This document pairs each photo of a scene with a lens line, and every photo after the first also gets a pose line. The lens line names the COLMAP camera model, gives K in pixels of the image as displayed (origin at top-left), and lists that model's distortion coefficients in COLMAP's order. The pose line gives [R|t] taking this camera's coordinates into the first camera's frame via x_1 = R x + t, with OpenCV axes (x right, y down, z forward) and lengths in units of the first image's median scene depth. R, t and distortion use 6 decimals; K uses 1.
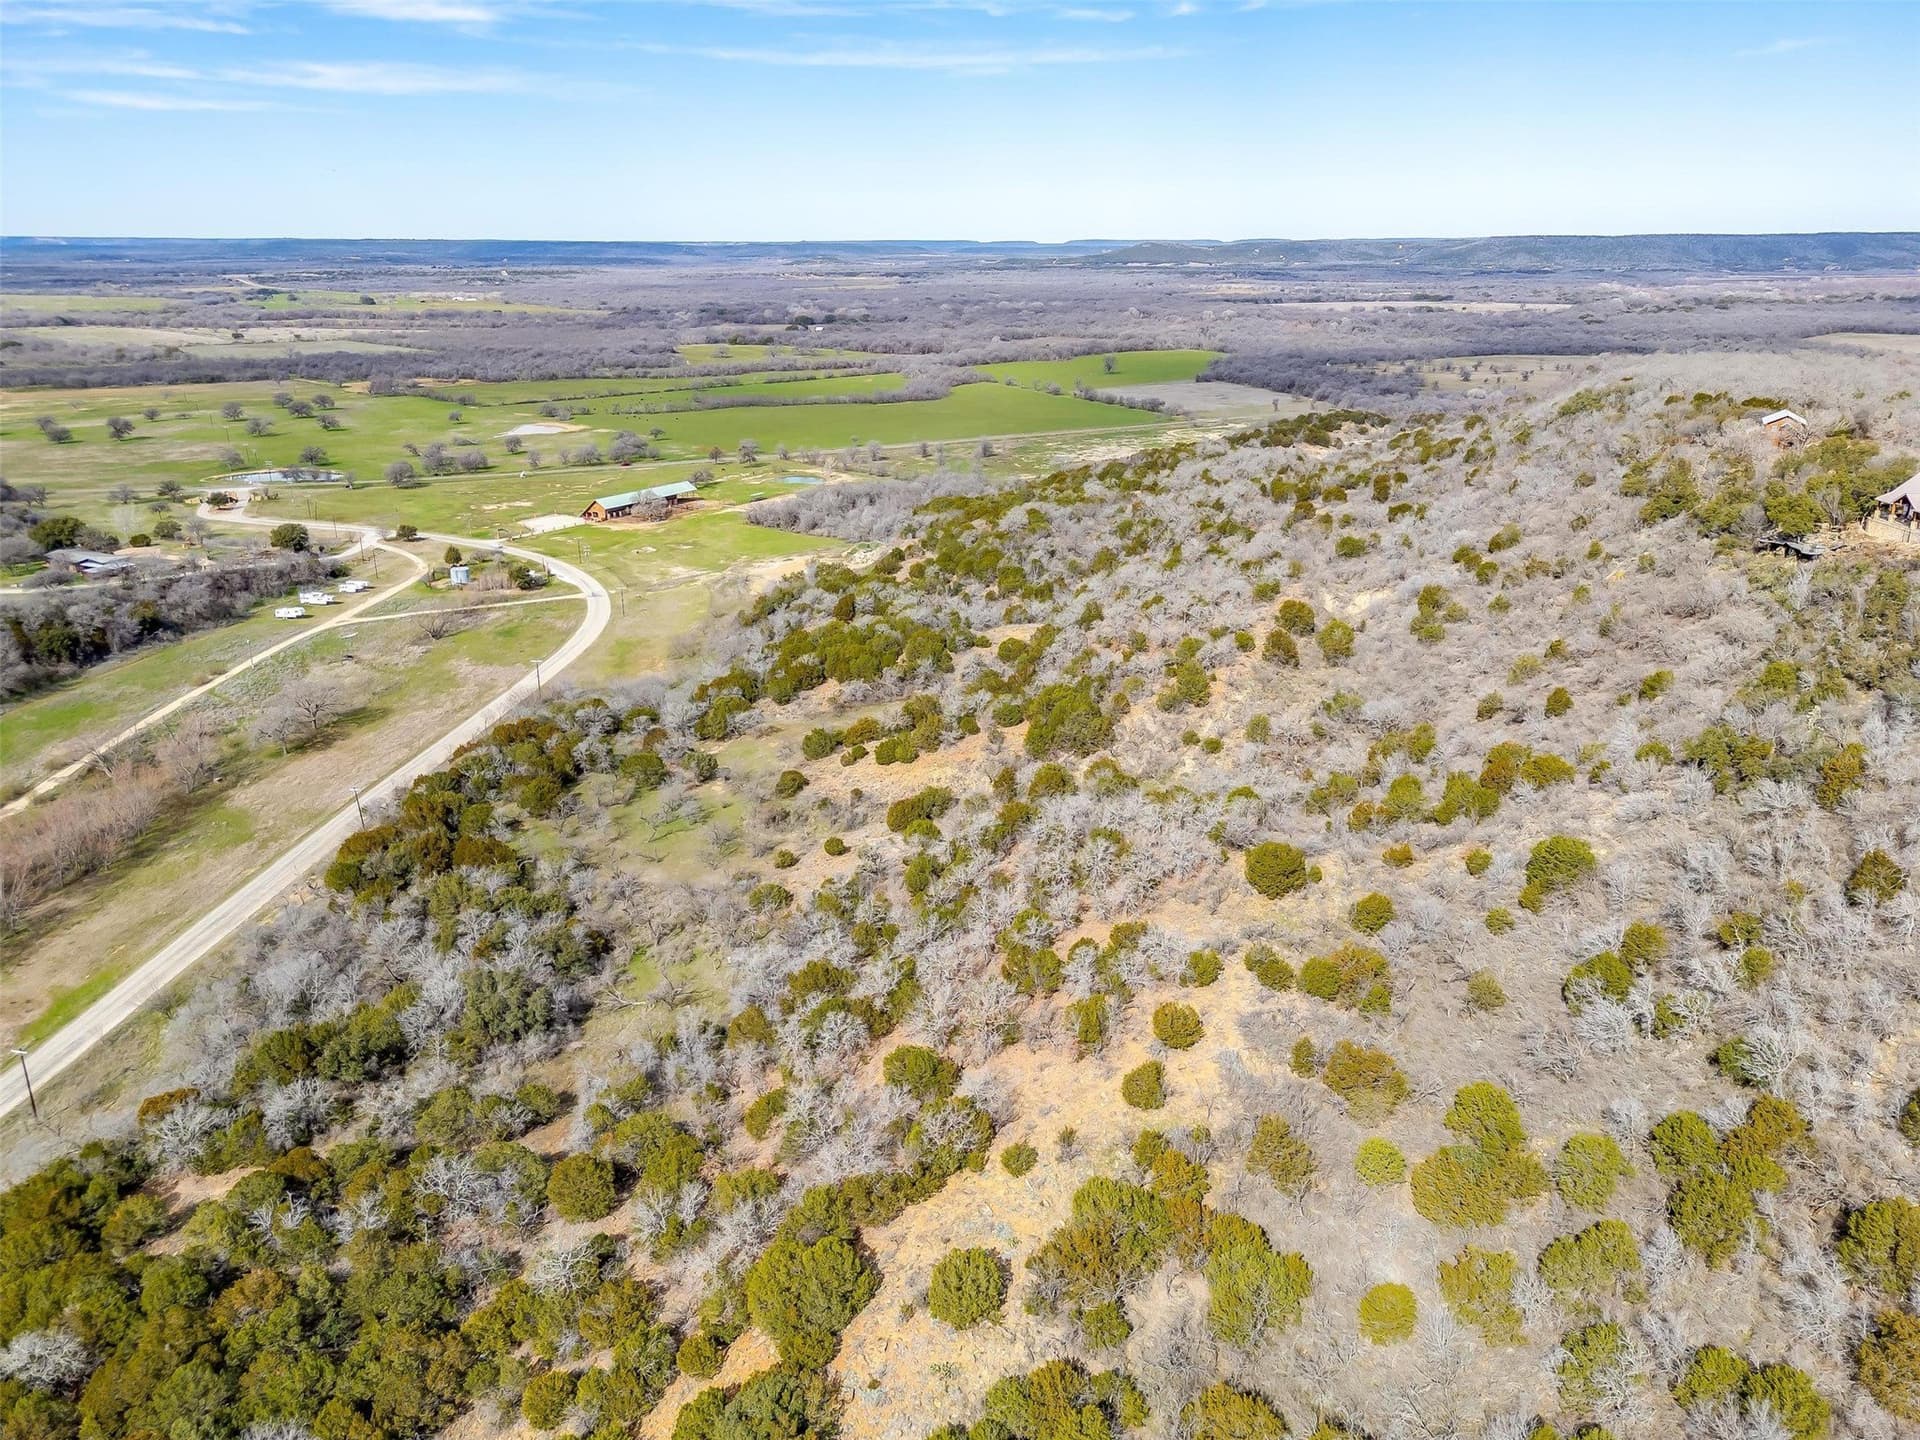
lens RADIAL K [[1451.7, 0, 967.7], [0, 1451.7, 723.3], [0, 0, 1]] dist [0.024058, -0.012358]
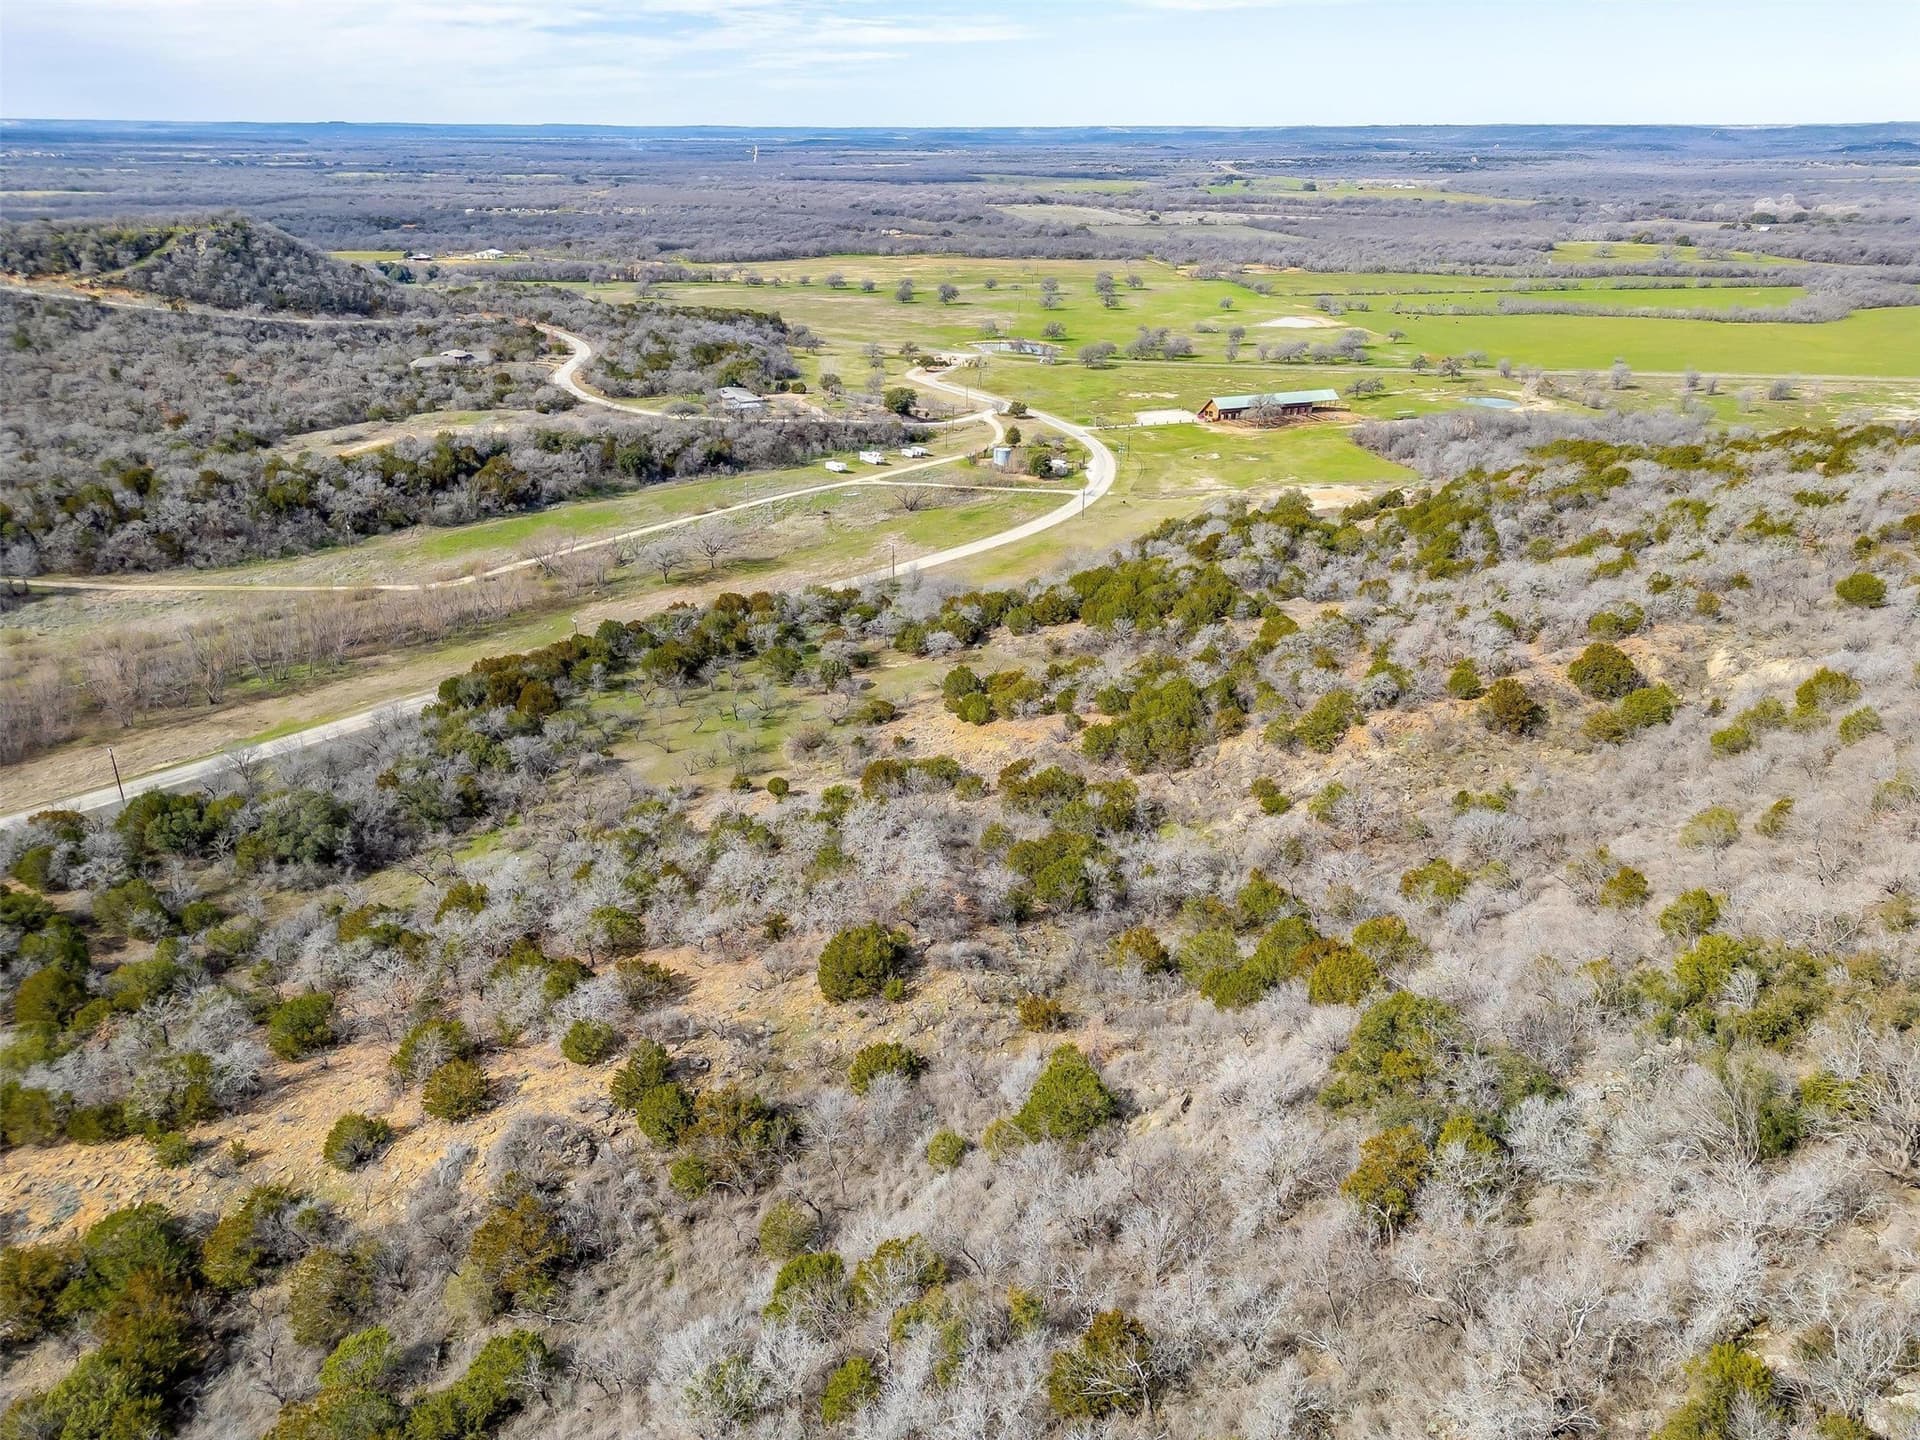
lens RADIAL K [[1369.4, 0, 969.1], [0, 1369.4, 721.8], [0, 0, 1]] dist [0.069672, -0.063337]
pose [[0.759154, 0.256076, -0.598423, 0.315868], [-0.204511, 0.966642, 0.154202, -0.071070], [0.617948, 0.005321, 0.786201, 0.226527]]
